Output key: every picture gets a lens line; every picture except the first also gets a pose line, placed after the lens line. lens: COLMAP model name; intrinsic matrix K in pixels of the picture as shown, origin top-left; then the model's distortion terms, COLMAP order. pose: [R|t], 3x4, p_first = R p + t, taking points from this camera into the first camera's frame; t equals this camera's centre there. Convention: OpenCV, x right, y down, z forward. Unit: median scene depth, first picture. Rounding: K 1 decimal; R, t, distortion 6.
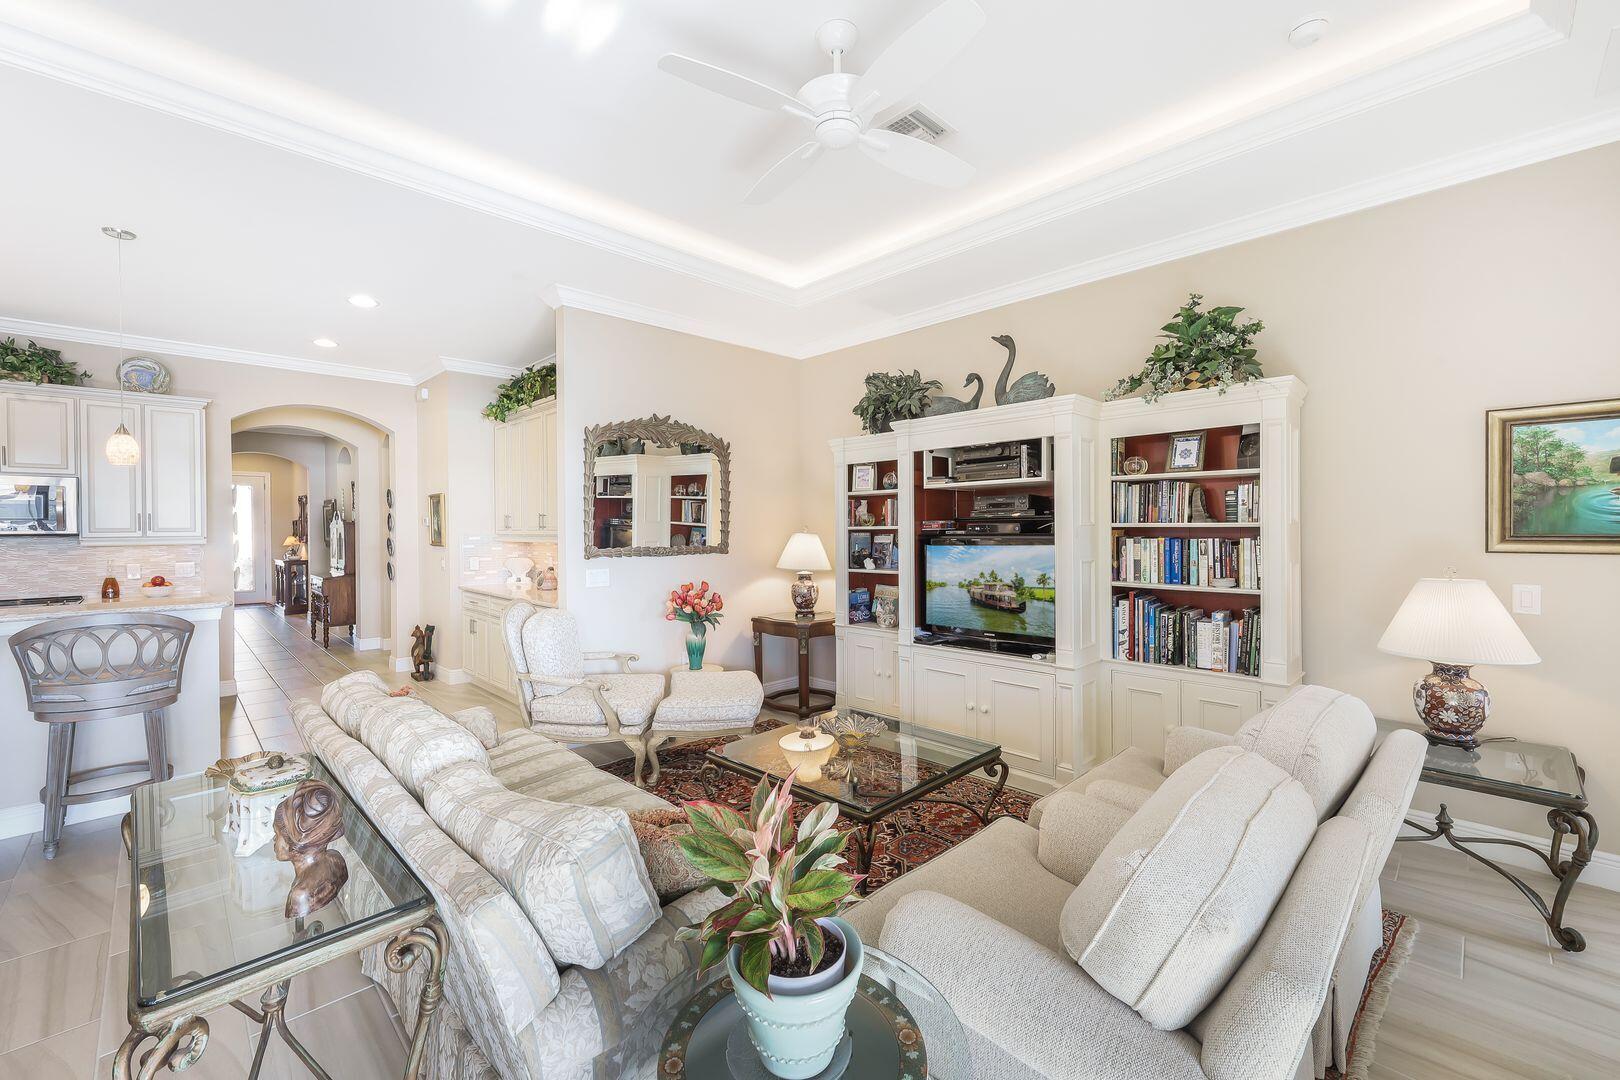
lens RADIAL K [[666.9, 0, 815.7], [0, 666.9, 535.1], [0, 0, 1]] dist [-0.001889, -0.000428]
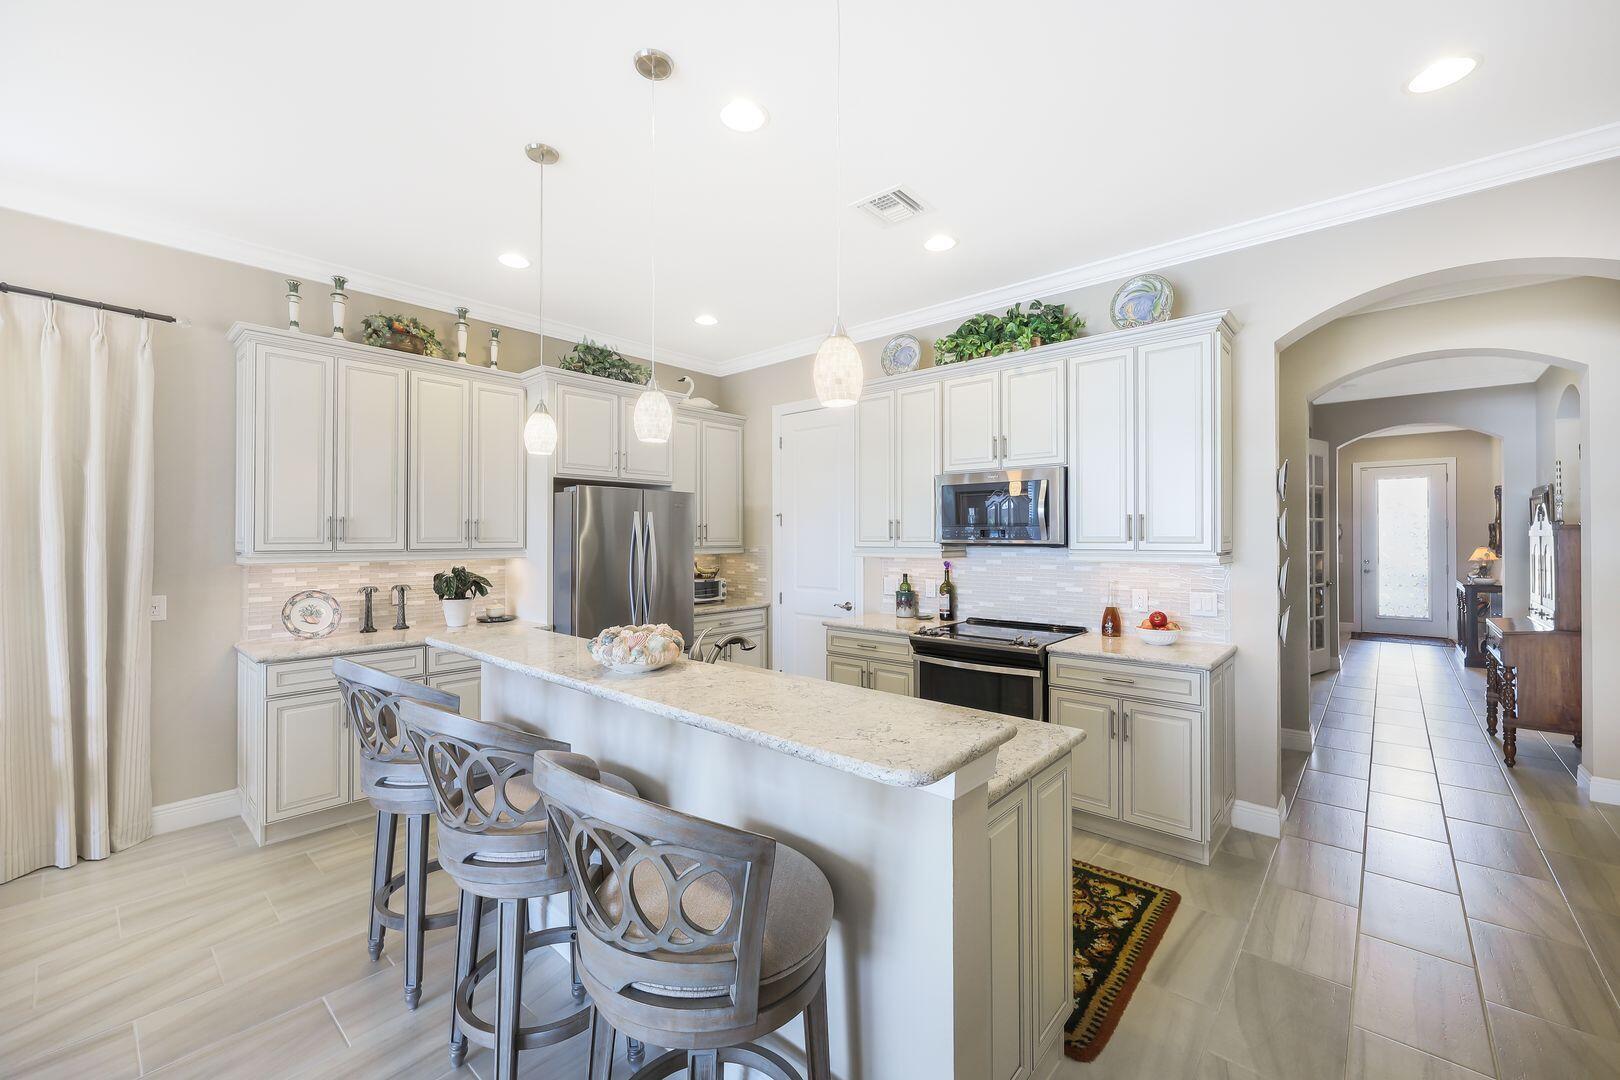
lens RADIAL K [[656.8, 0, 808.3], [0, 656.8, 530.4], [0, 0, 1]] dist [-0.000108, -0.000395]
pose [[0.060072, -0.000742, -0.998194, -0.391789], [-0.011657, 0.999931, -0.001444, -0.012512], [0.998126, 0.011723, 0.060059, 0.645417]]
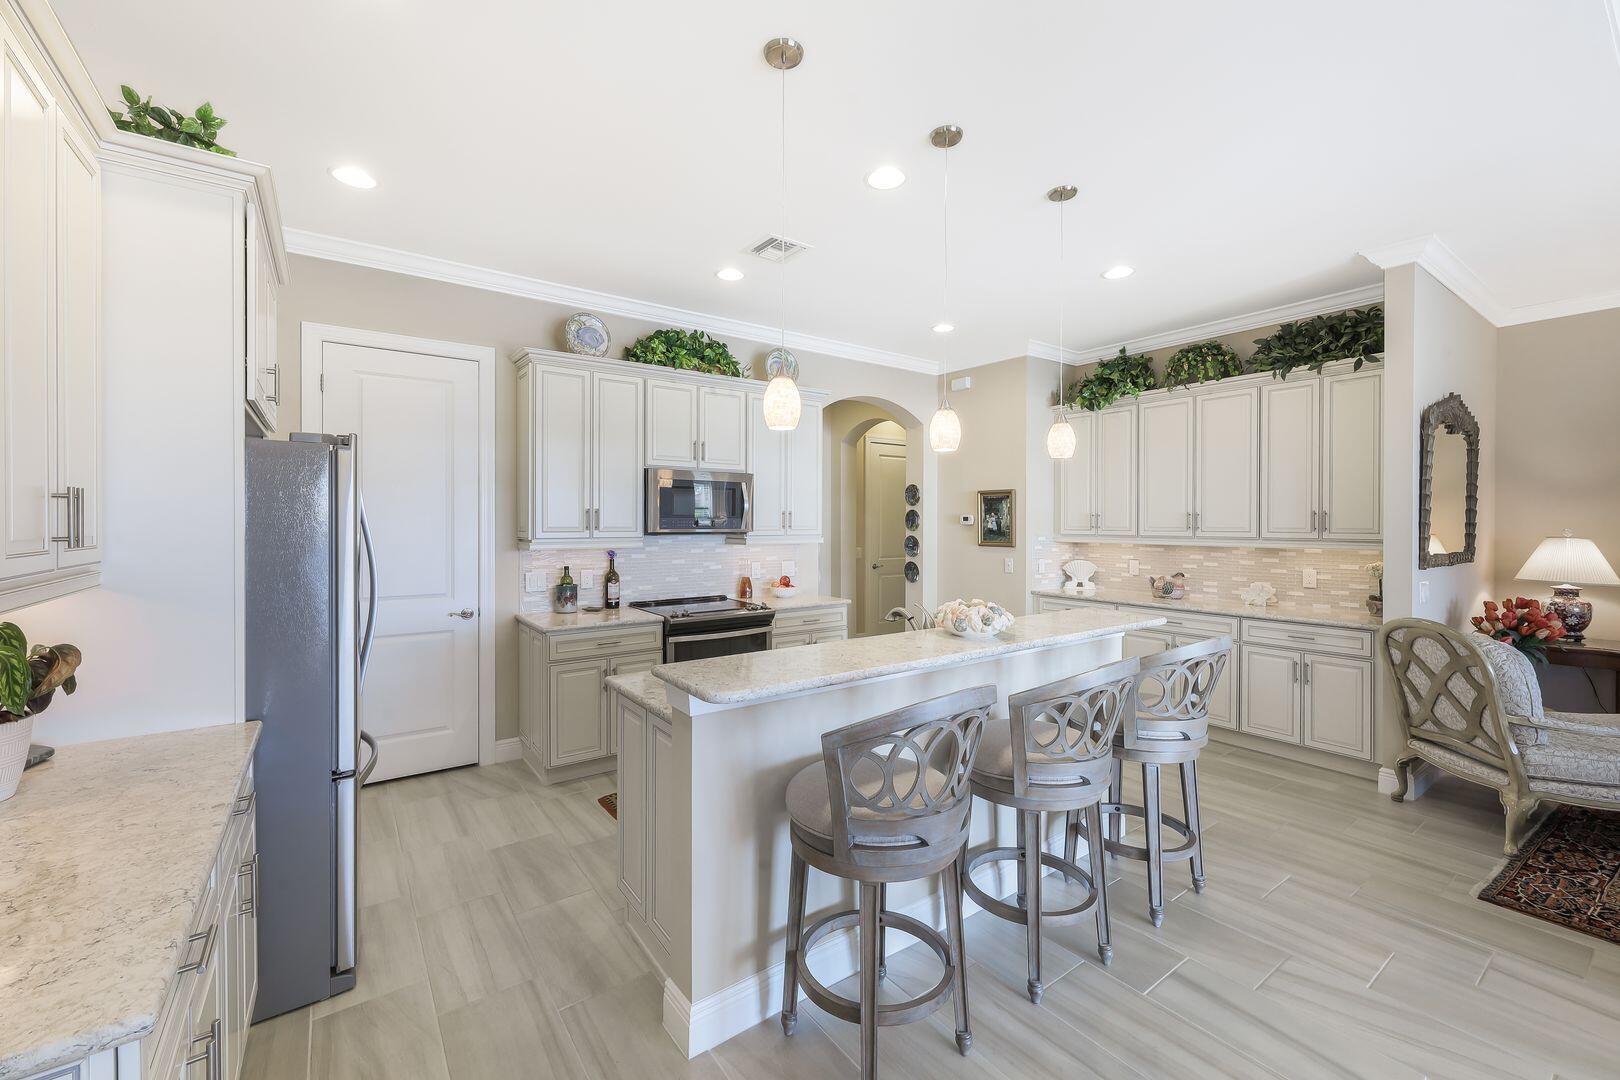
lens RADIAL K [[656.8, 0, 808.3], [0, 656.8, 530.4], [0, 0, 1]] dist [-0.000108, -0.000395]
pose [[0.987847, 0.009759, -0.155120, -0.835081], [-0.009338, 0.999950, 0.003444, -0.007972], [0.155146, -0.001953, 0.987890, 0.066494]]
